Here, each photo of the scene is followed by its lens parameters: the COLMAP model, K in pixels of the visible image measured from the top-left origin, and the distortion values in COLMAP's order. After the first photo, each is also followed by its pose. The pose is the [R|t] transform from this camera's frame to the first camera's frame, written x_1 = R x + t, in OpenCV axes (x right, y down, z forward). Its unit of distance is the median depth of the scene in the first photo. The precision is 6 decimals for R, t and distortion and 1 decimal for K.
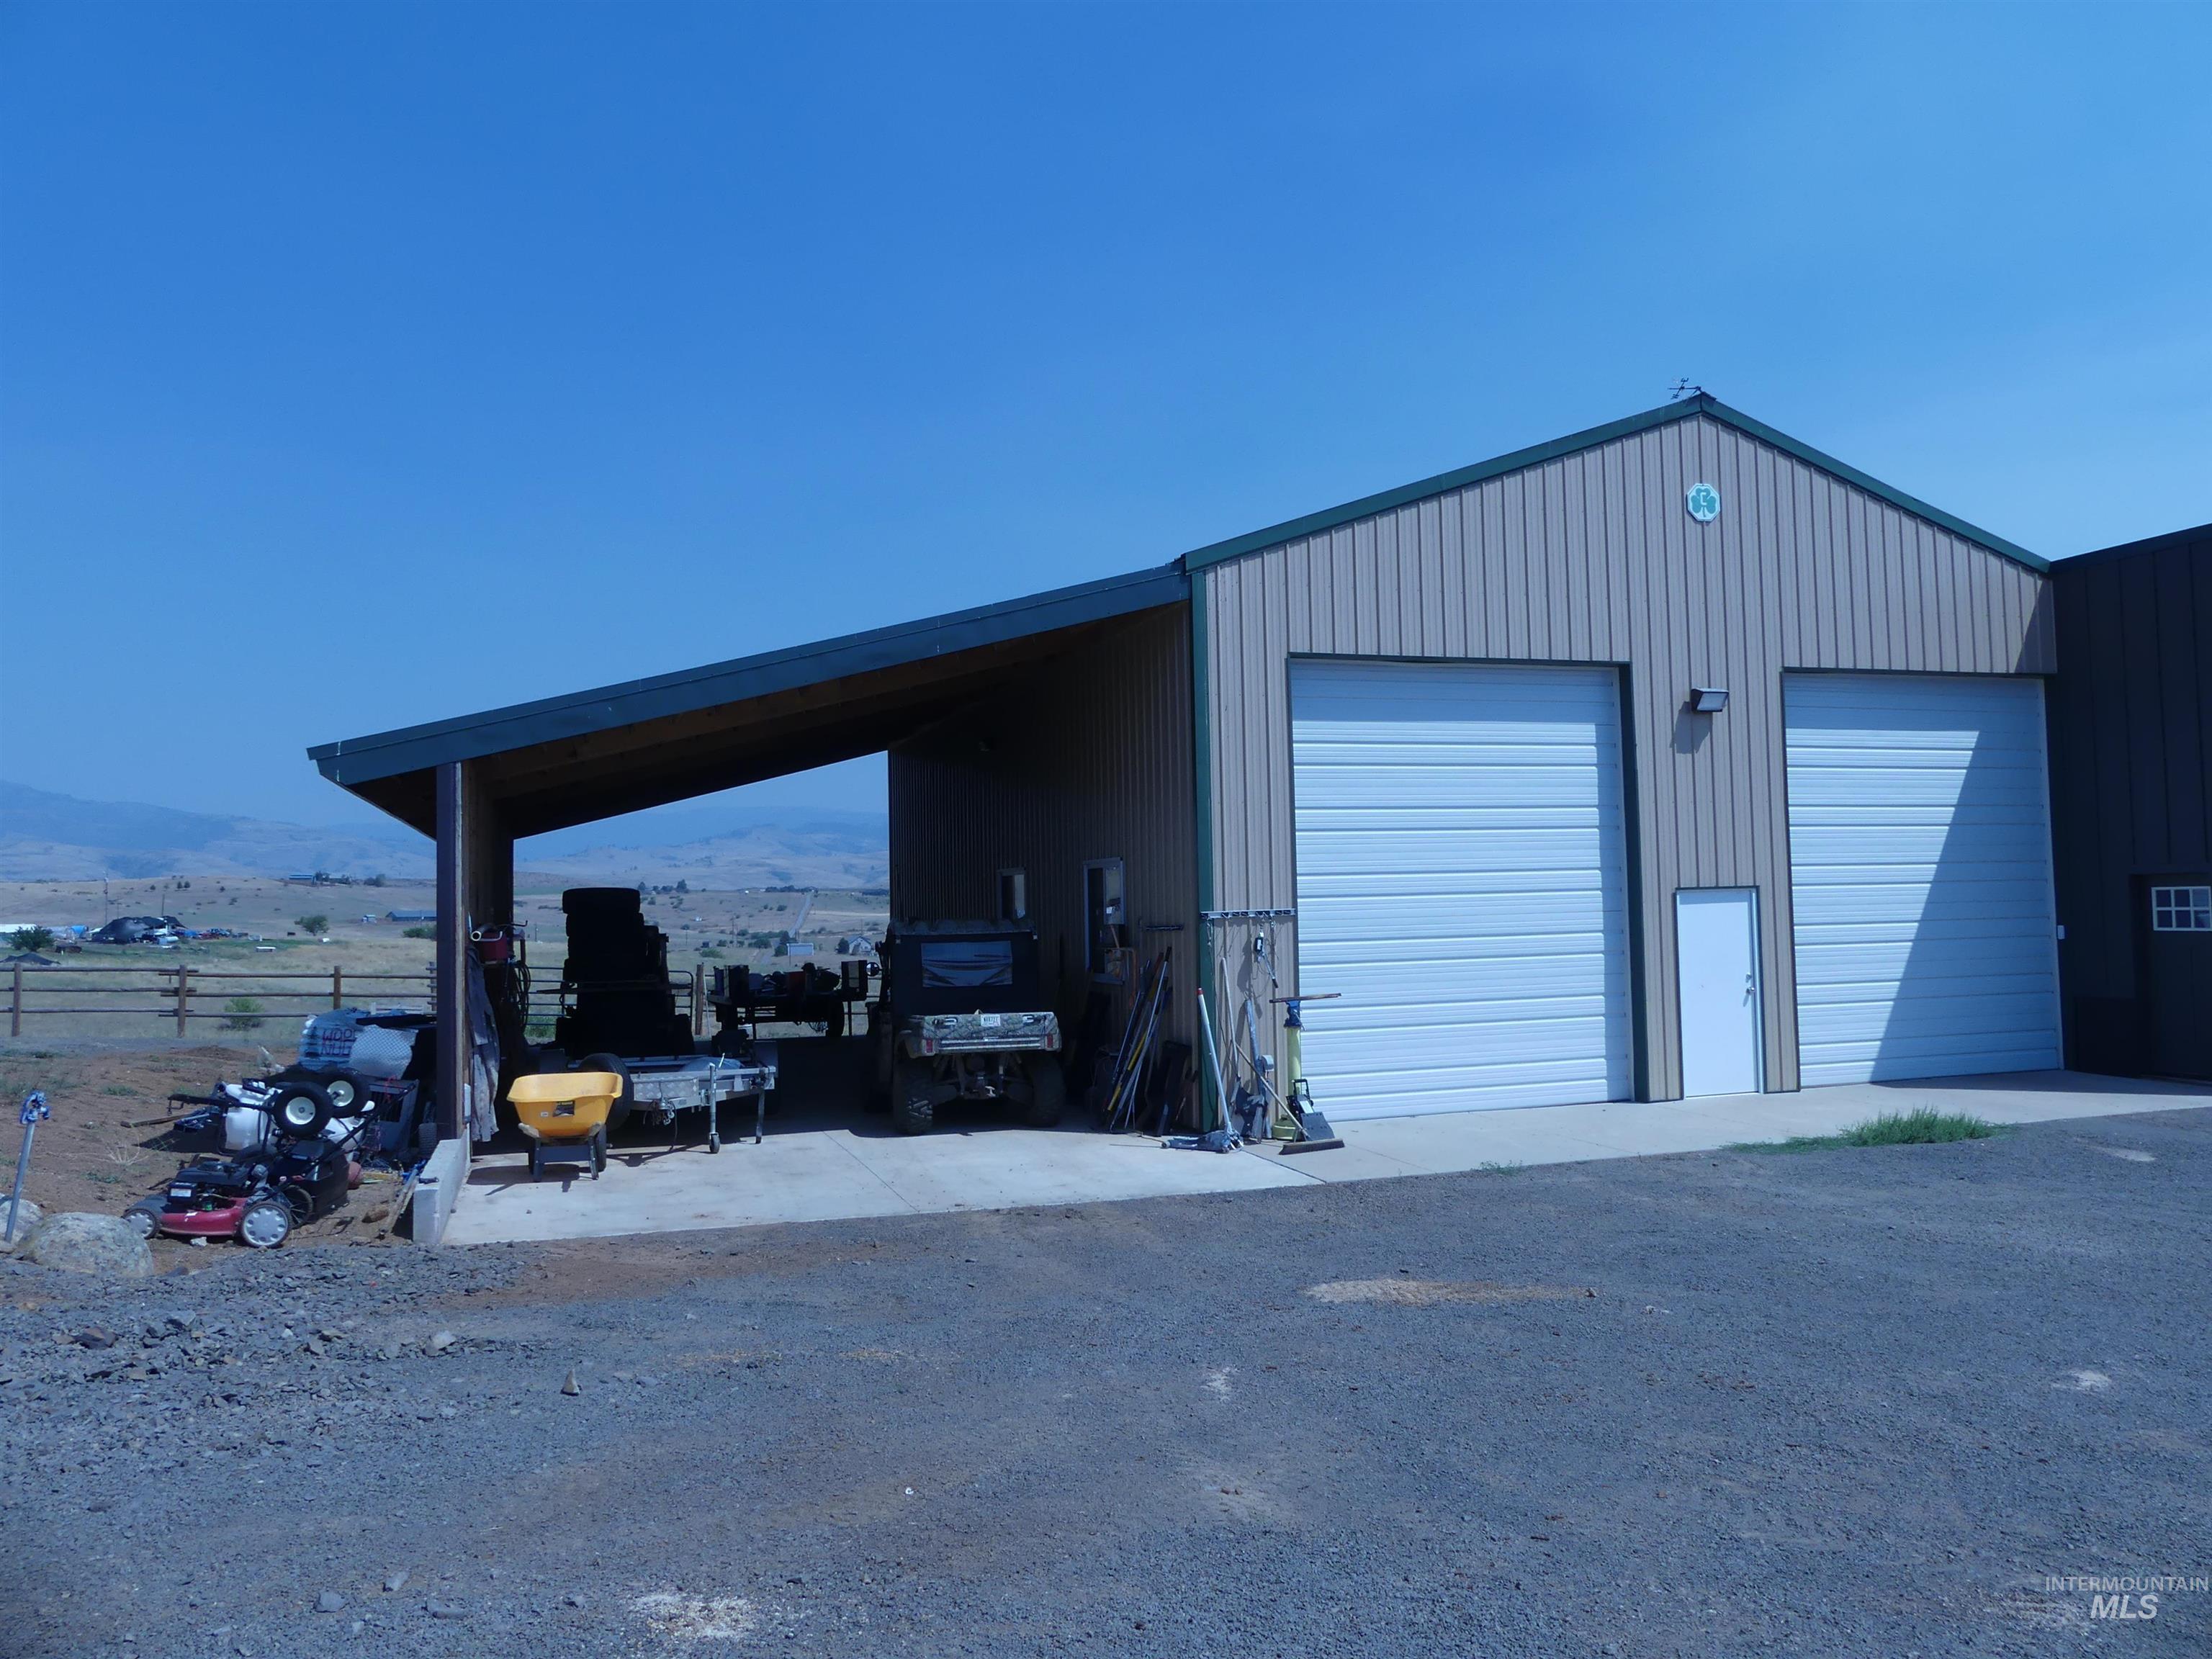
lens RADIAL K [[1634.7, 0, 1108.4], [0, 1634.7, 820.6], [0, 0, 1]] dist [-0.043034, -0.005782]
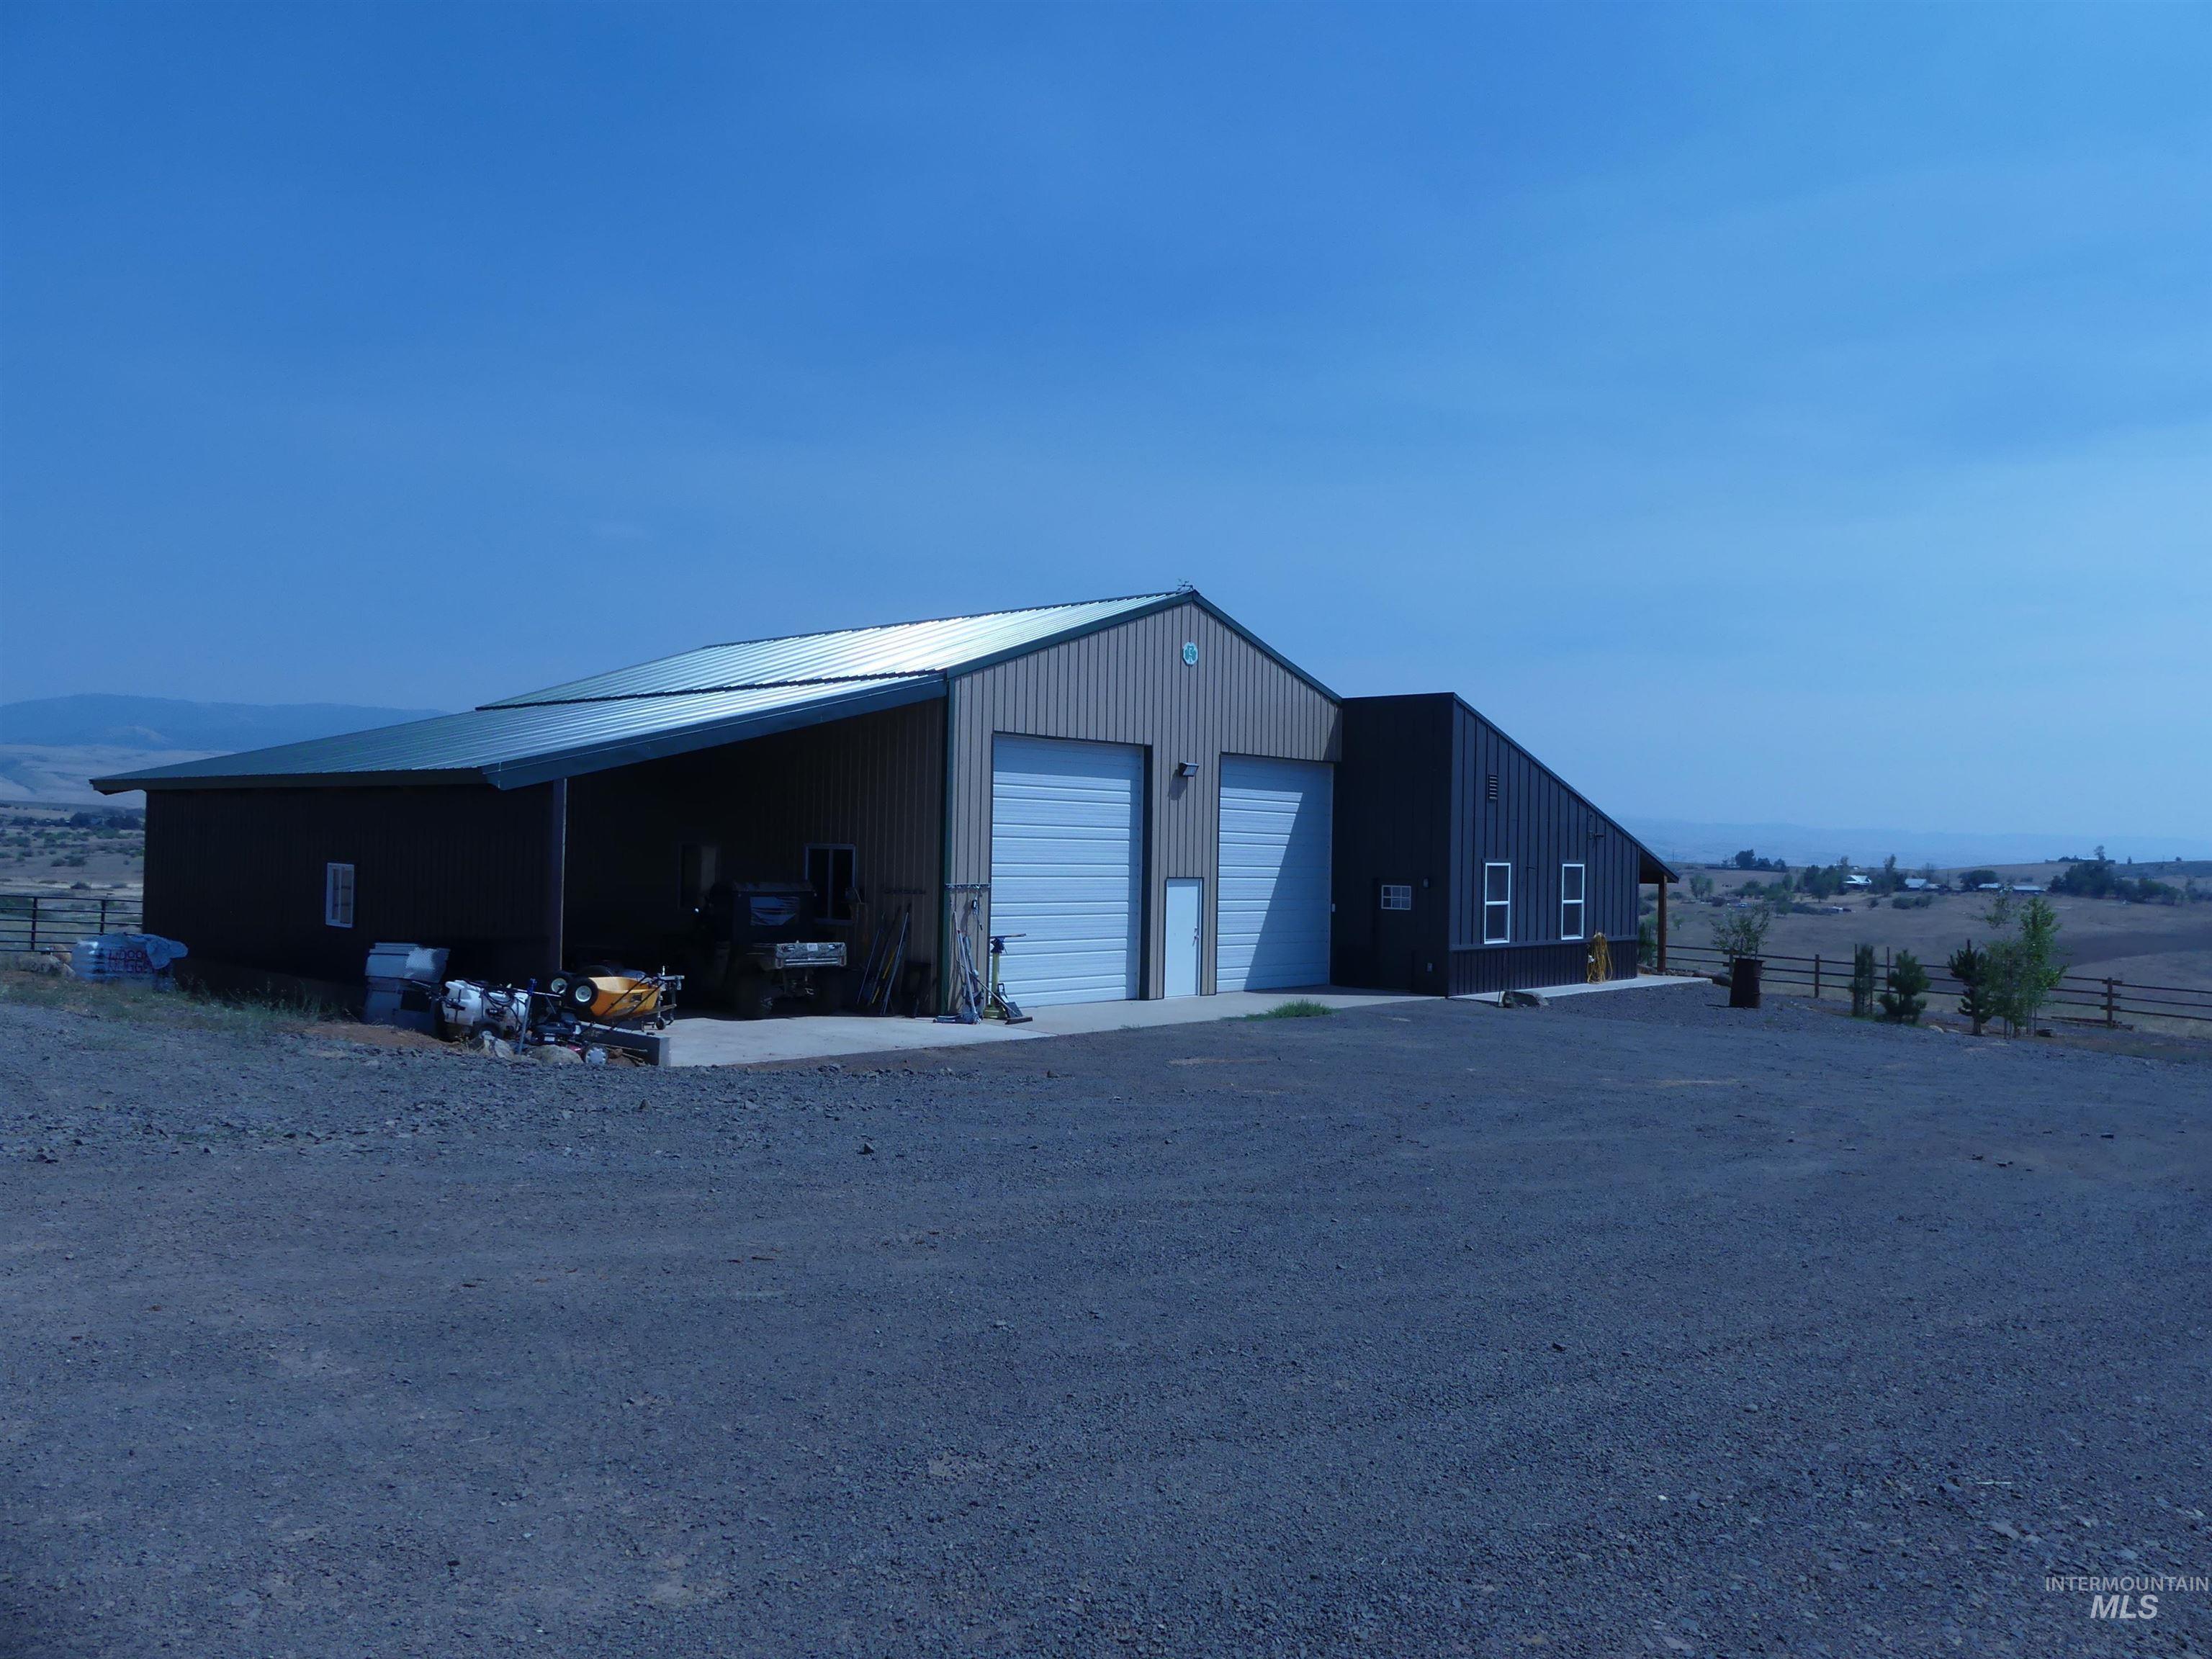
lens RADIAL K [[1634.7, 0, 1102.1], [0, 1634.7, 831.3], [0, 0, 1]] dist [-0.043034, -0.005782]
pose [[0.869392, 0.047425, 0.491843, -0.571256], [-0.066341, 0.997574, 0.021077, -0.039752], [-0.489650, -0.050953, 0.870429, -0.482865]]
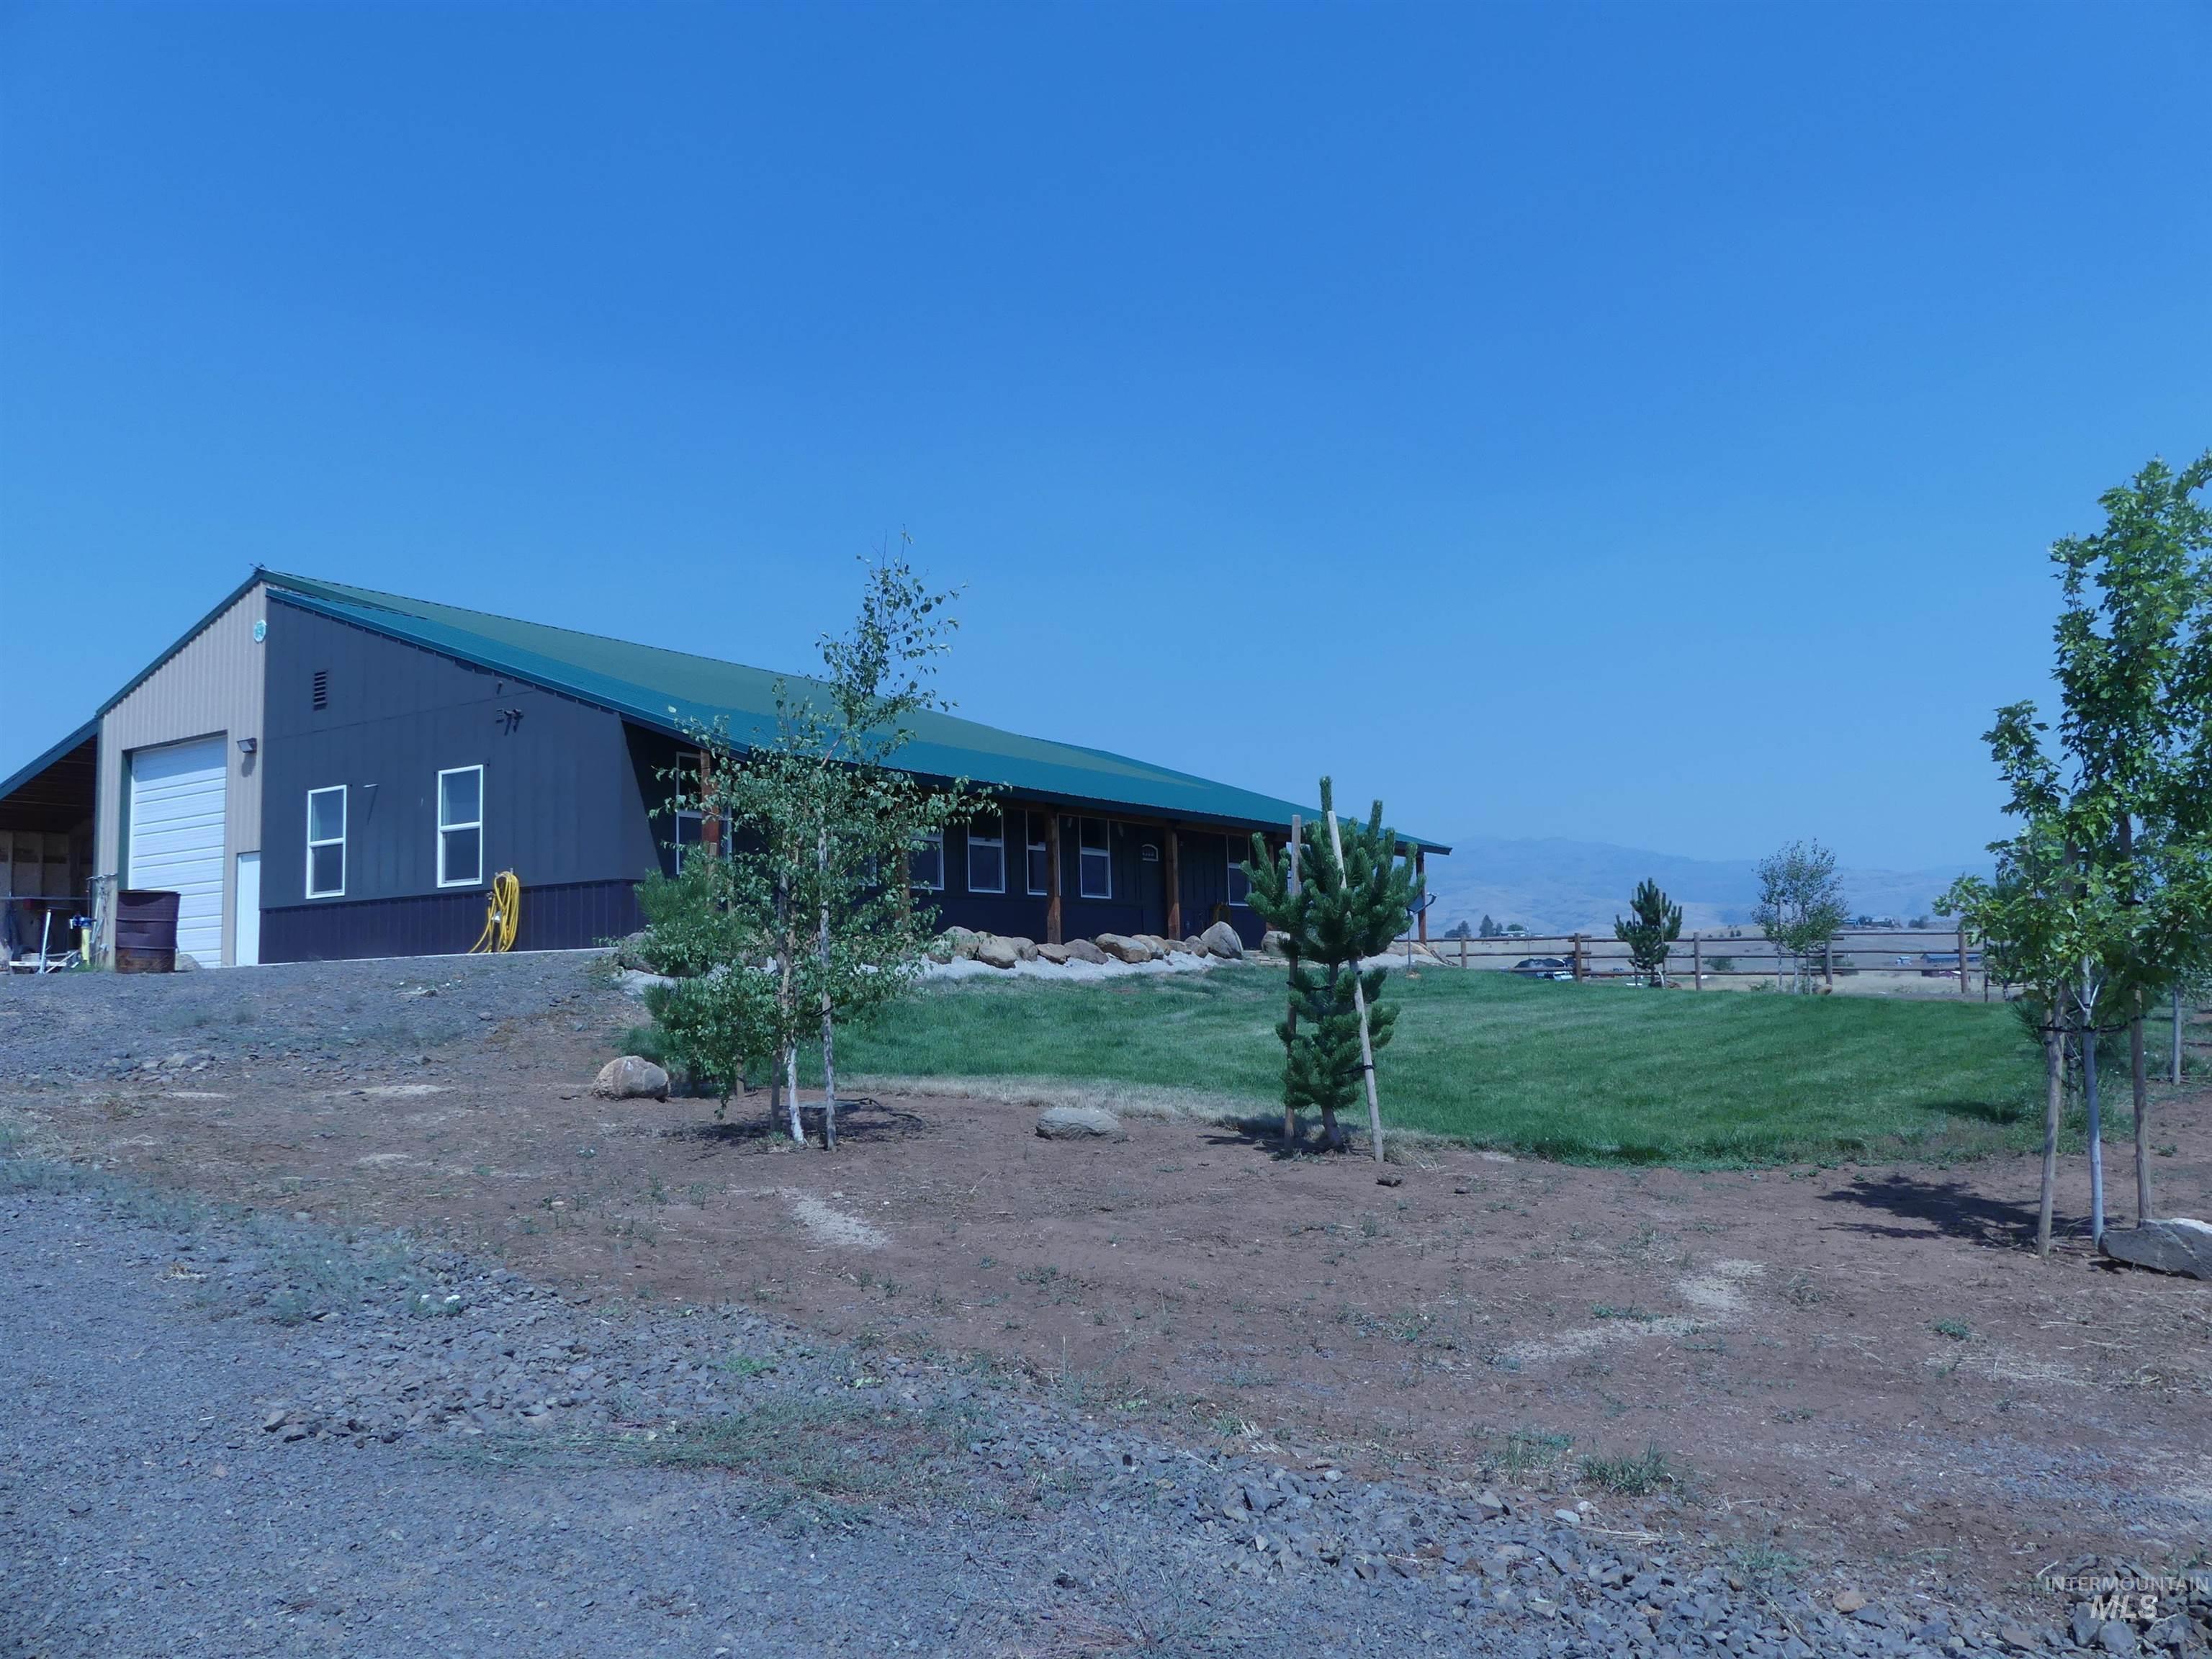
lens RADIAL K [[1634.7, 0, 1105.8], [0, 1634.7, 836.4], [0, 0, 1]] dist [-0.043034, -0.005782]
pose [[0.640788, -0.060328, -0.765344, 2.310934], [0.051373, 0.998043, -0.035658, 0.135648], [0.765997, -0.016469, 0.642633, 0.594321]]
